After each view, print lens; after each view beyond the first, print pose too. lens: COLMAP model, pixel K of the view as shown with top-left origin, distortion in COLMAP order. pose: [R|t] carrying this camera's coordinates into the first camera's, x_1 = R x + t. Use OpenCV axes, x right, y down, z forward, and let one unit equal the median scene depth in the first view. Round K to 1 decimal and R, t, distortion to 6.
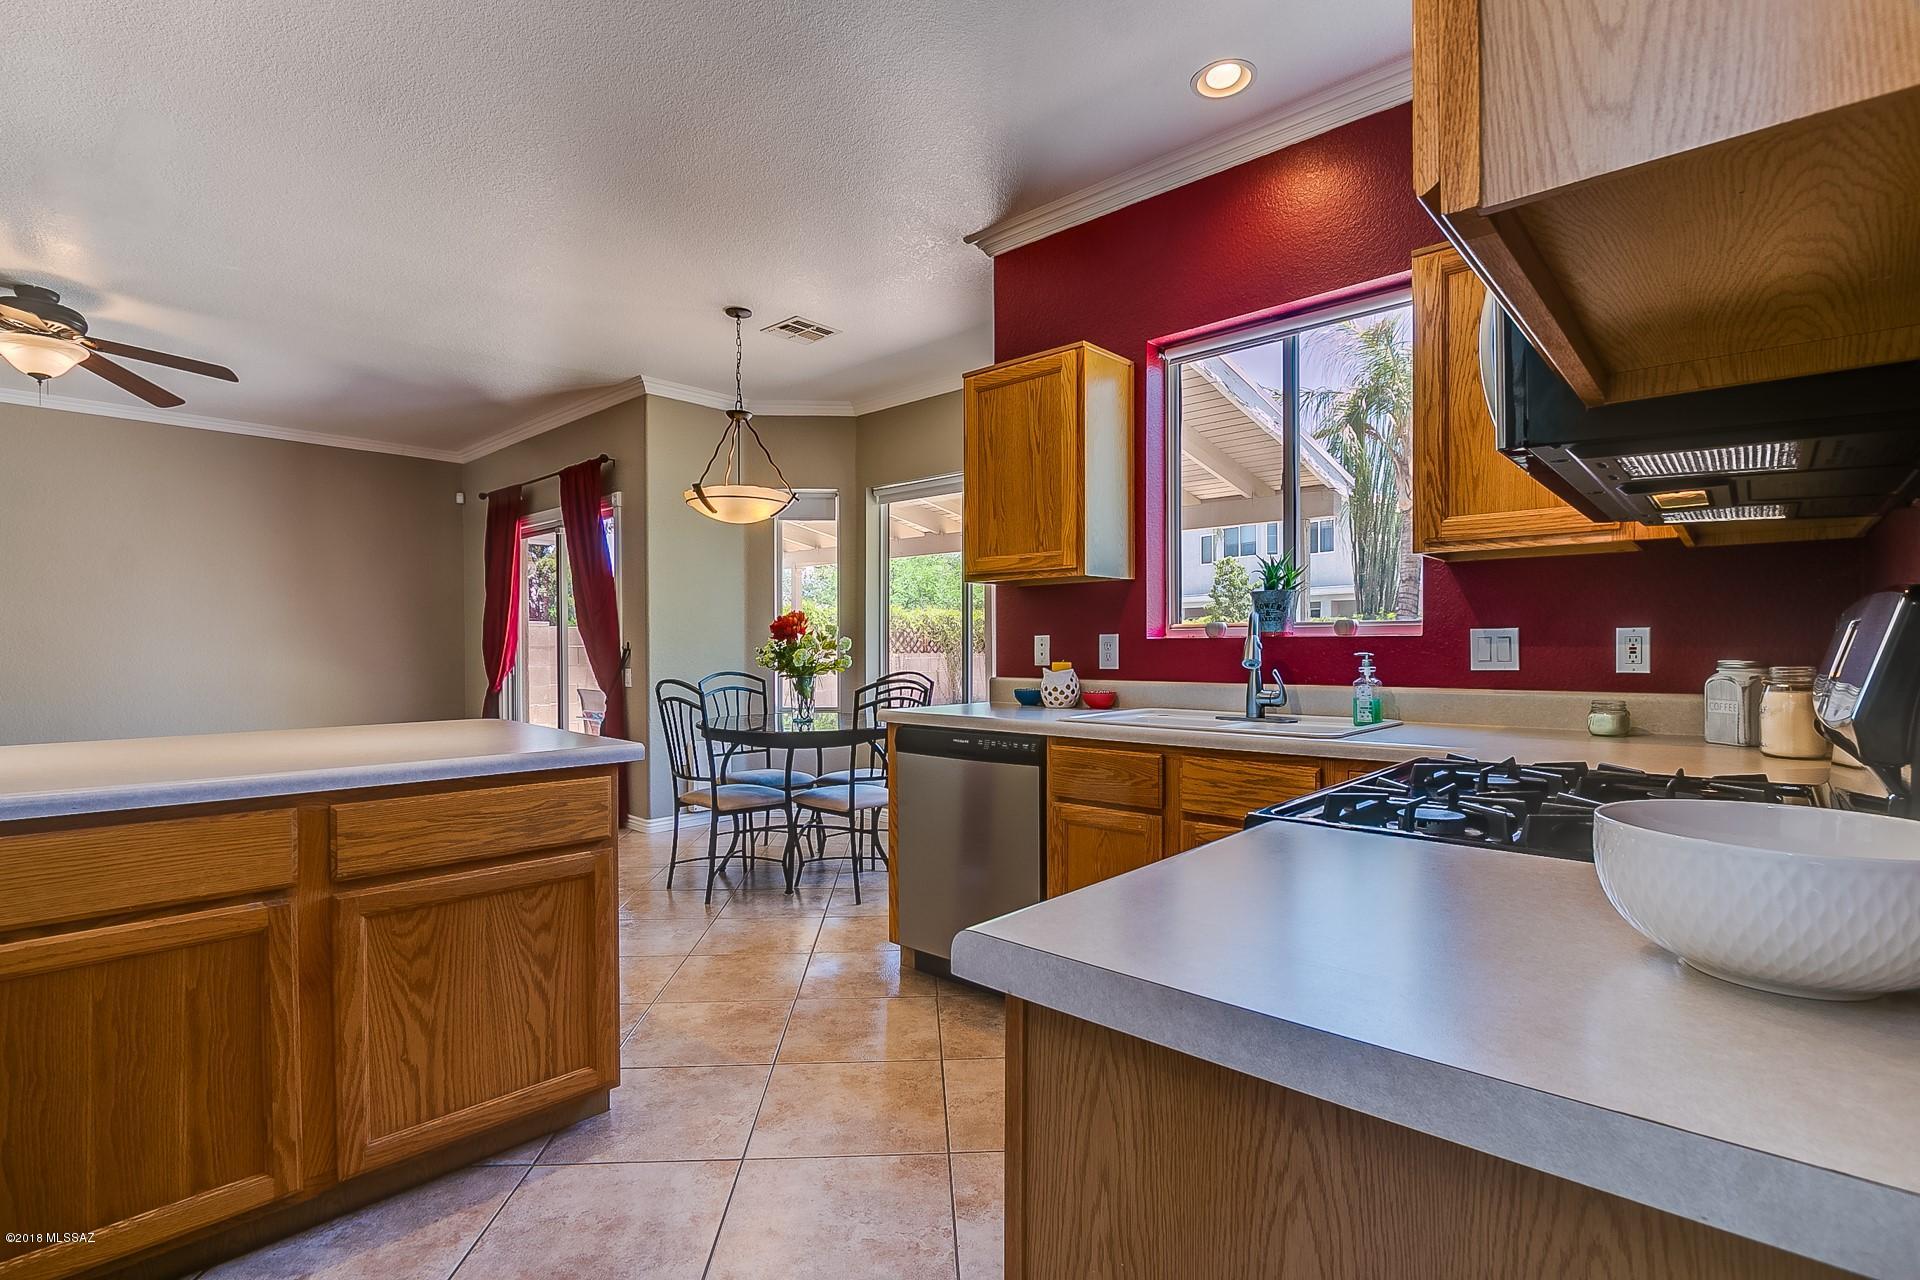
lens RADIAL K [[907.2, 0, 959.4], [0, 907.2, 660.0], [0, 0, 1]] dist [-0.000645, -0.000120]
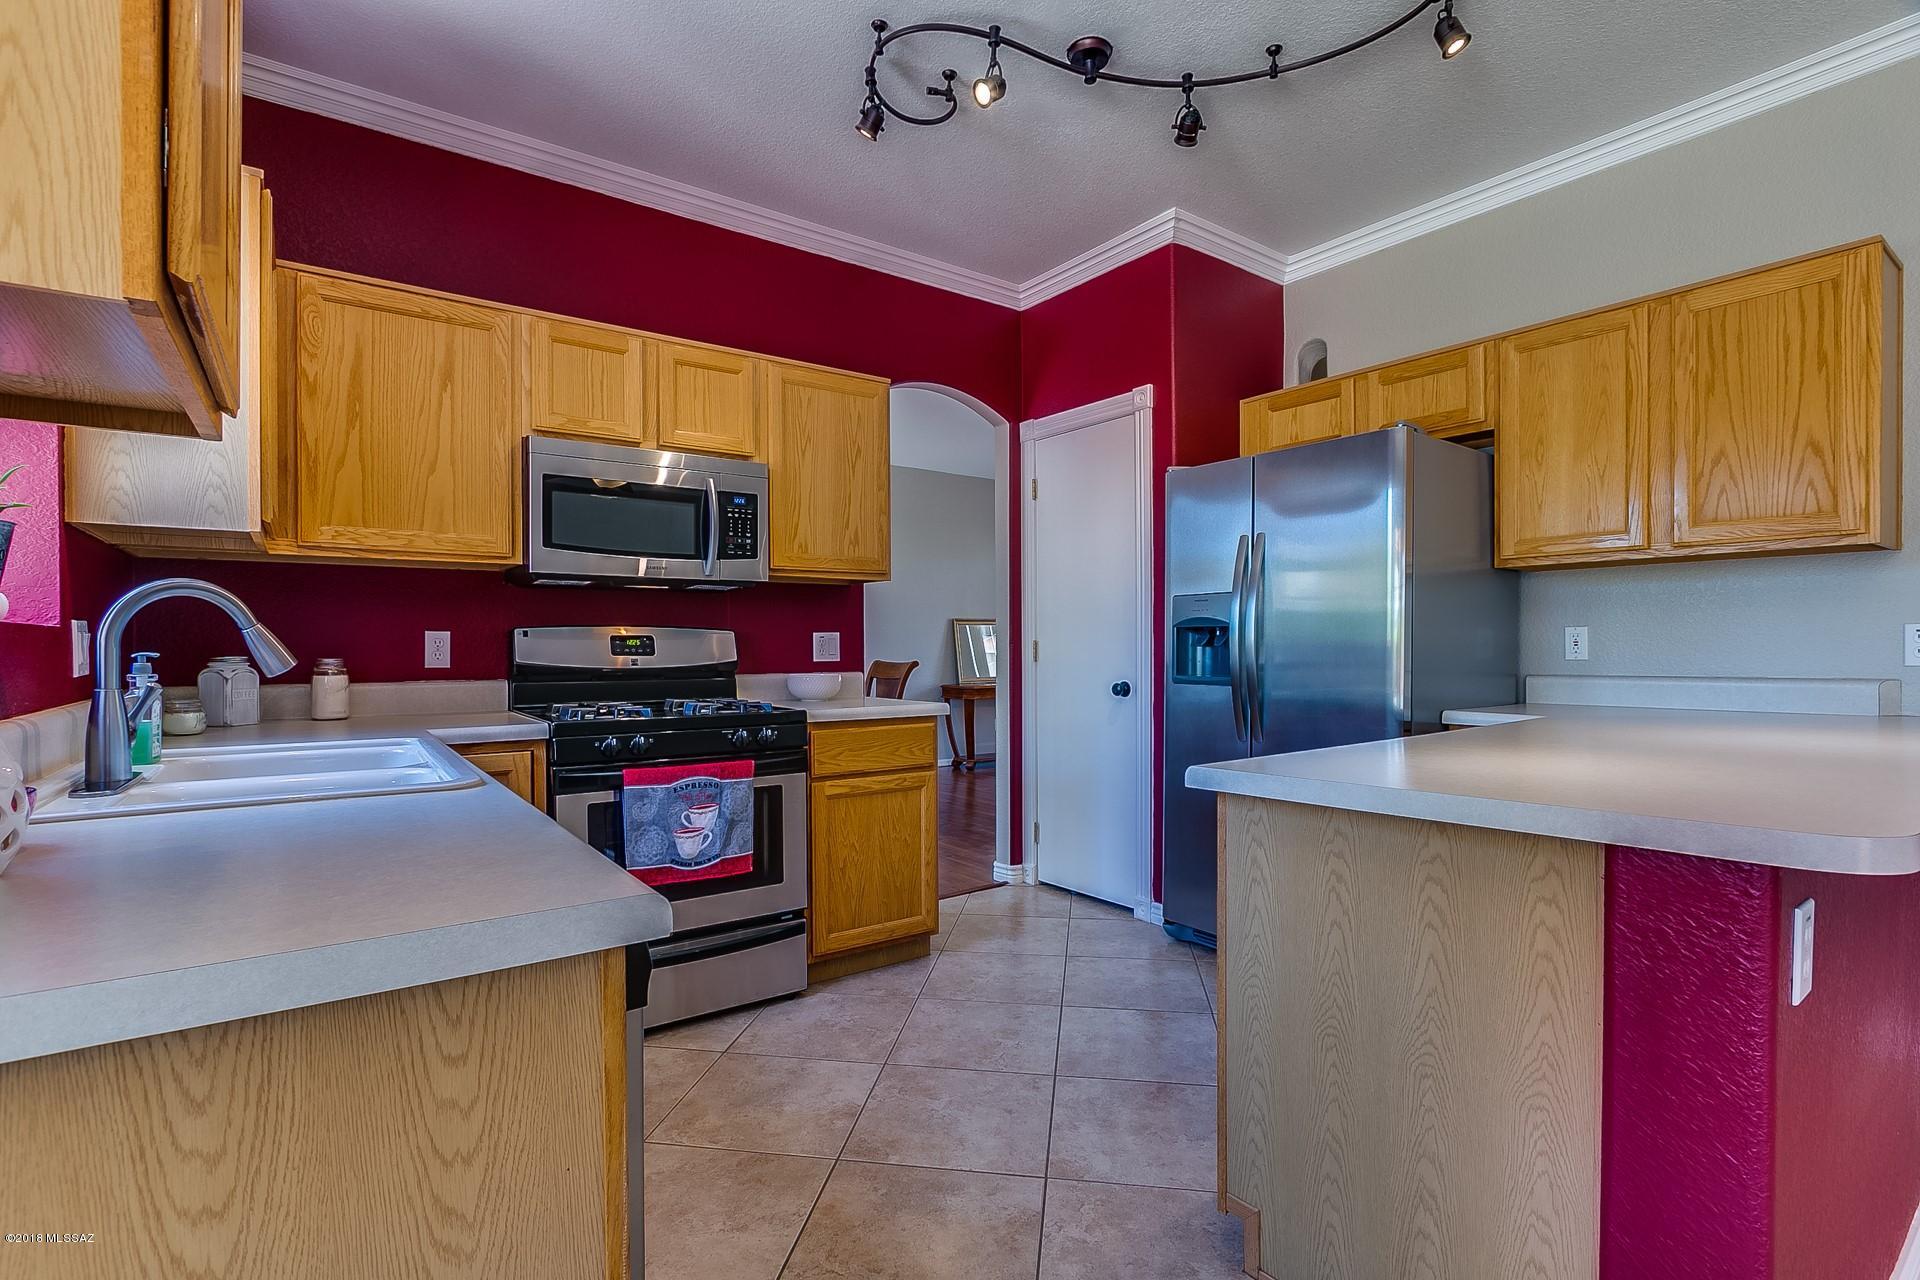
lens RADIAL K [[907.2, 0, 959.4], [0, 907.2, 660.0], [0, 0, 1]] dist [-0.000645, -0.000120]
pose [[-0.979028, 0.004007, 0.203685, -0.305706], [0.005445, 0.999964, 0.006500, 0.000878], [-0.203652, 0.007473, -0.979015, 1.721699]]
